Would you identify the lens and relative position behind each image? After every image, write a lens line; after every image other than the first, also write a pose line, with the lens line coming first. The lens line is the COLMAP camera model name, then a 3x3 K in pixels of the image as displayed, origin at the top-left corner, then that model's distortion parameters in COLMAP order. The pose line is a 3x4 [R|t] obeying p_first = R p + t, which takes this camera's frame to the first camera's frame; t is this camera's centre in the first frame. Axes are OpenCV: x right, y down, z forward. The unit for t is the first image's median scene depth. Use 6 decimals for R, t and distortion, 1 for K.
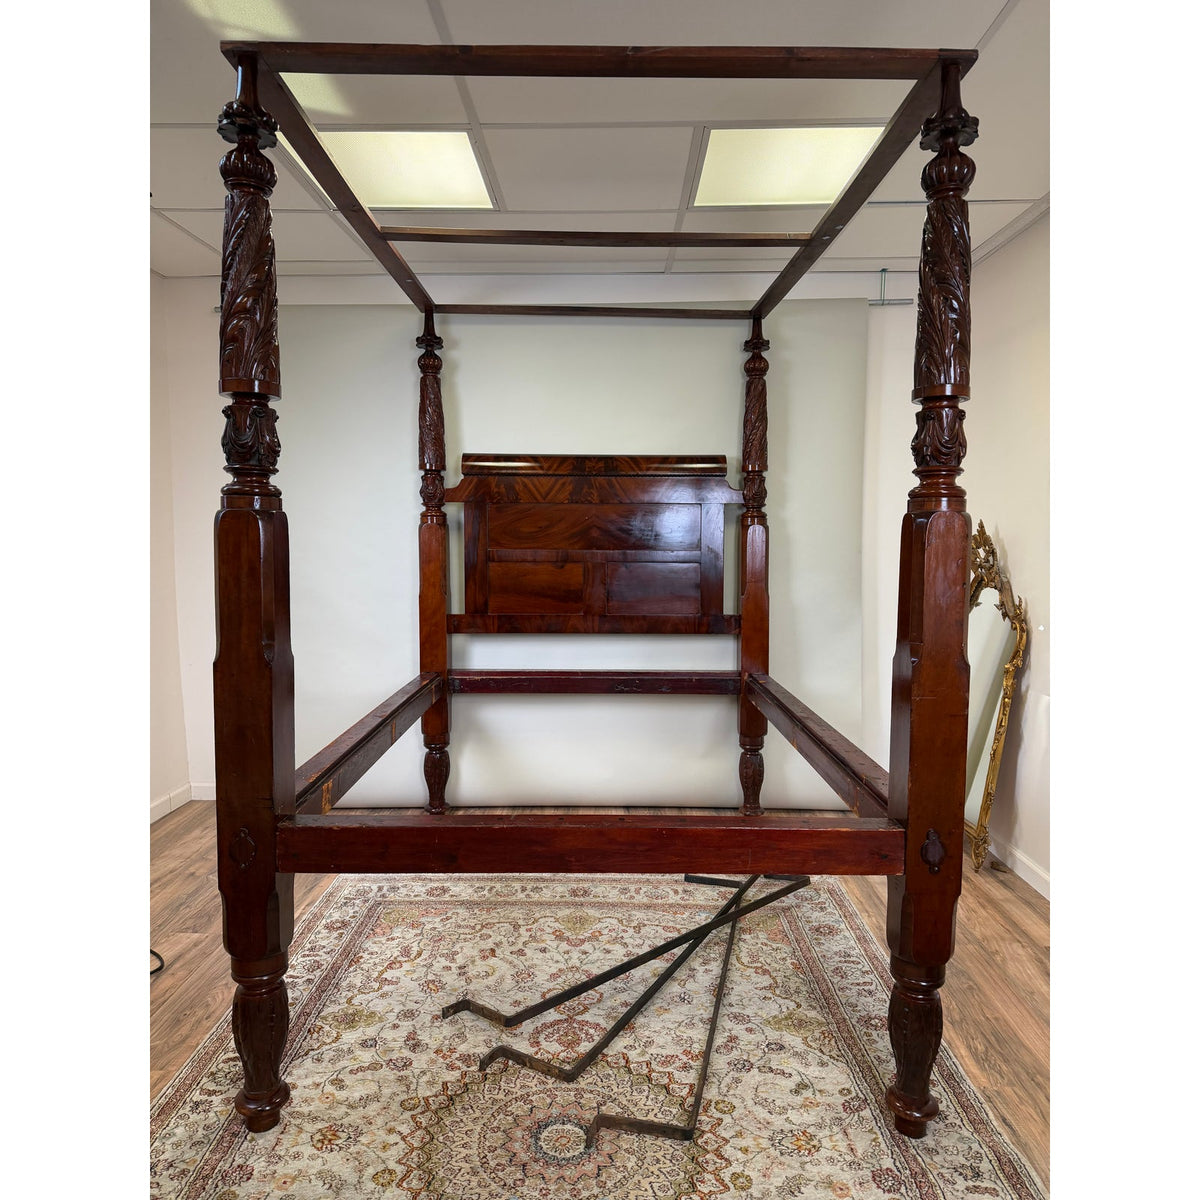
lens RADIAL K [[844.8, 0, 600.0], [0, 844.8, 600.0], [0, 0, 1]] dist [0.064246, -0.086881]
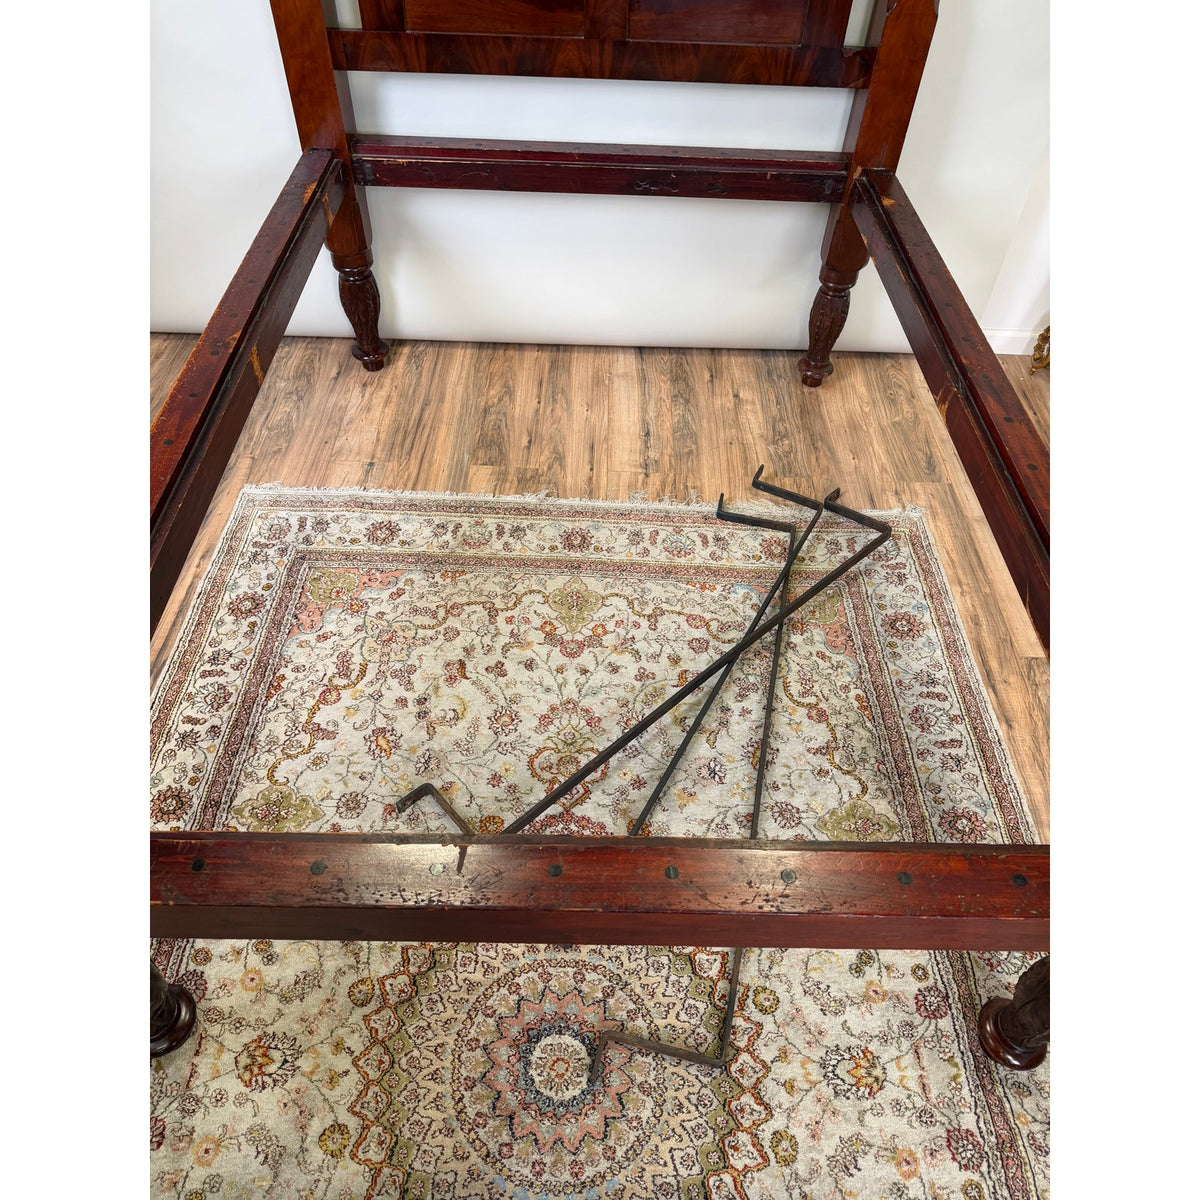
lens RADIAL K [[854.0, 0, 600.0], [0, 854.0, 600.0], [0, 0, 1]] dist [0.127204, -0.173515]
pose [[0.999526, 0.018762, 0.024400, -0.023880], [-0.030456, 0.717441, 0.695953, -0.163538], [-0.004448, -0.696367, 0.717672, 0.504357]]
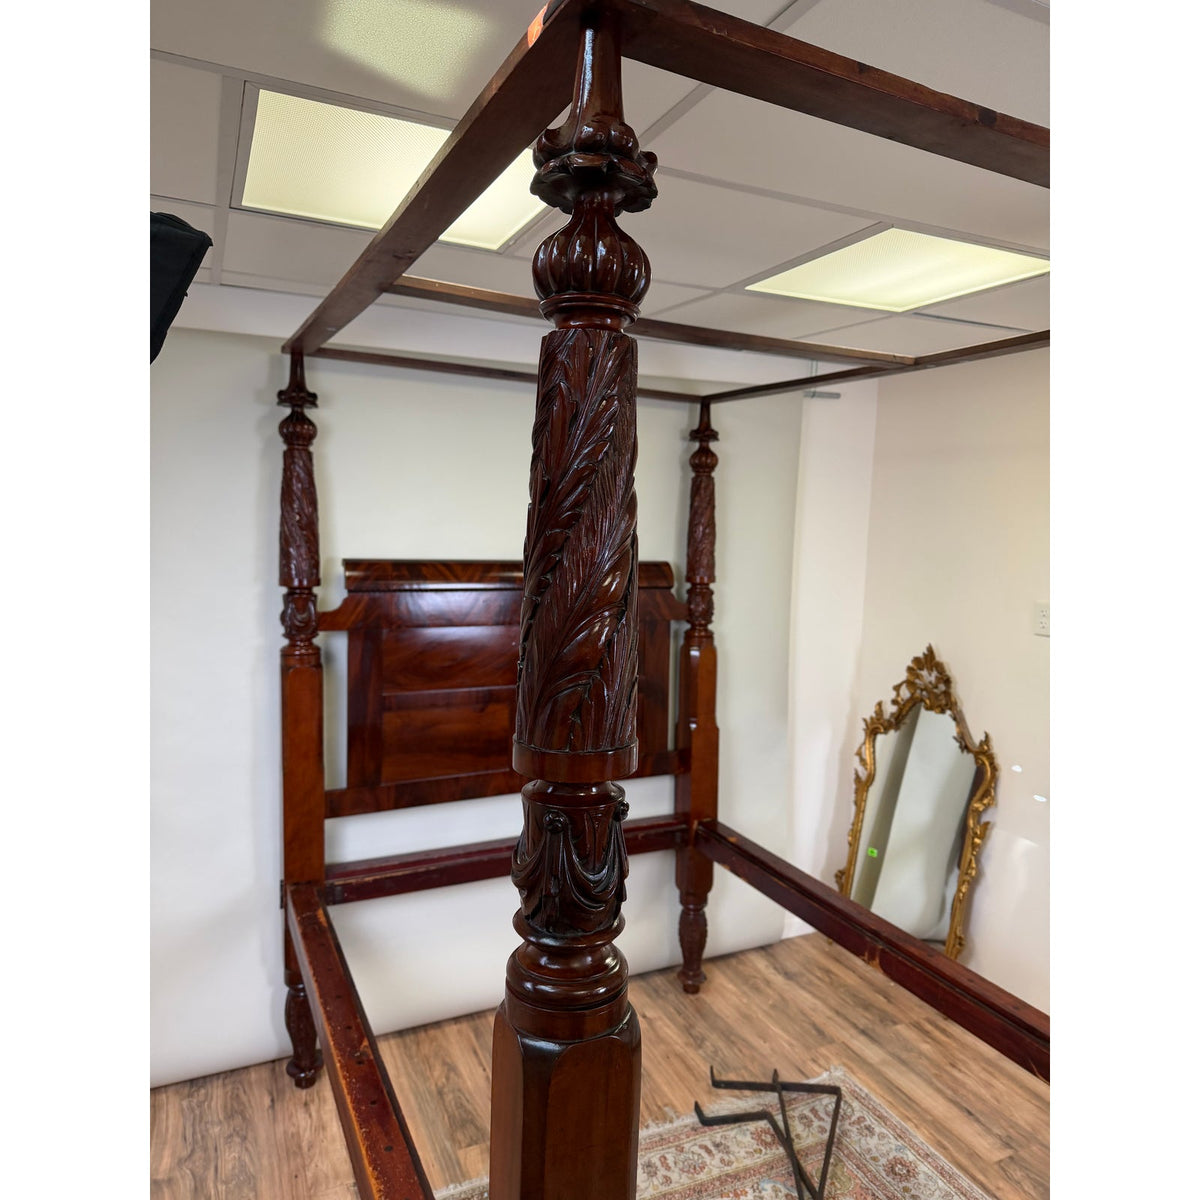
lens RADIAL K [[844.8, 0, 600.0], [0, 844.8, 600.0], [0, 0, 1]] dist [0.064246, -0.086881]
pose [[0.899398, -0.018028, 0.436760, -0.398570], [0.011249, 0.999773, 0.018102, -0.214886], [-0.436987, -0.011368, 0.899396, 0.400119]]
